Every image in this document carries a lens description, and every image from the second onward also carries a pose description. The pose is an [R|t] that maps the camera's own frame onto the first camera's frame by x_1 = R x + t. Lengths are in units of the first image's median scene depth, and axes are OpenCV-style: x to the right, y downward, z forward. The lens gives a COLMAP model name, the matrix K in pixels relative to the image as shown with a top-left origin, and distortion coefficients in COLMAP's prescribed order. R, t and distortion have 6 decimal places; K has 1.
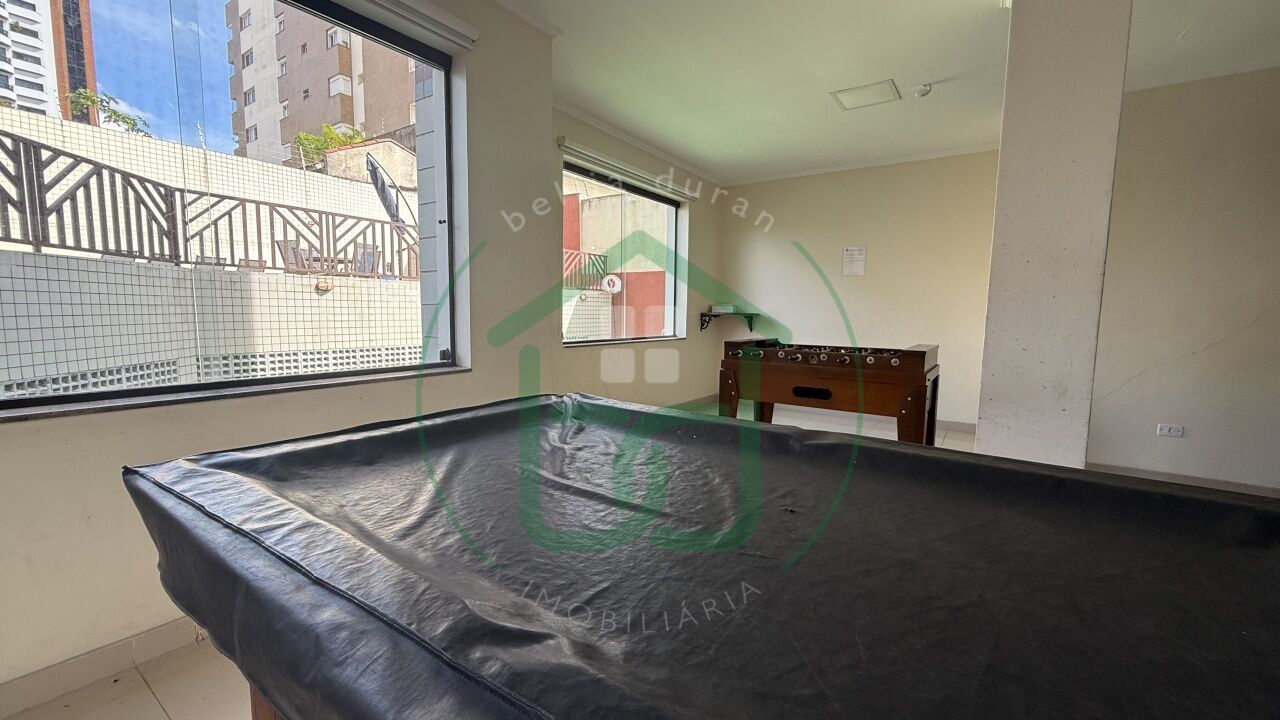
lens RADIAL K [[510.3, 0, 637.6], [0, 510.3, 360.2], [0, 0, 1]] dist [0.001039, -0.000156]
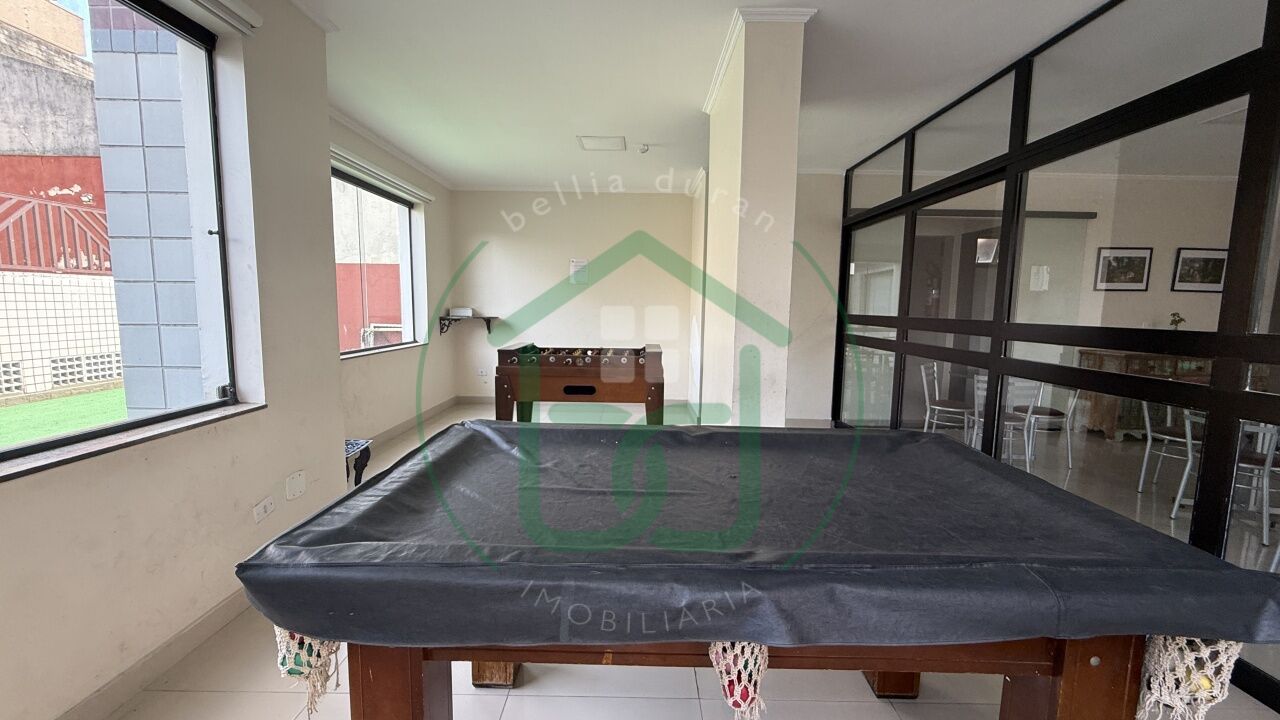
lens RADIAL K [[510.3, 0, 637.6], [0, 510.3, 360.2], [0, 0, 1]] dist [0.001039, -0.000156]
pose [[0.823704, -0.064143, 0.563381, -0.286601], [0.053345, 0.997940, 0.035626, -0.055317], [-0.564506, 0.000708, 0.825429, -0.074657]]
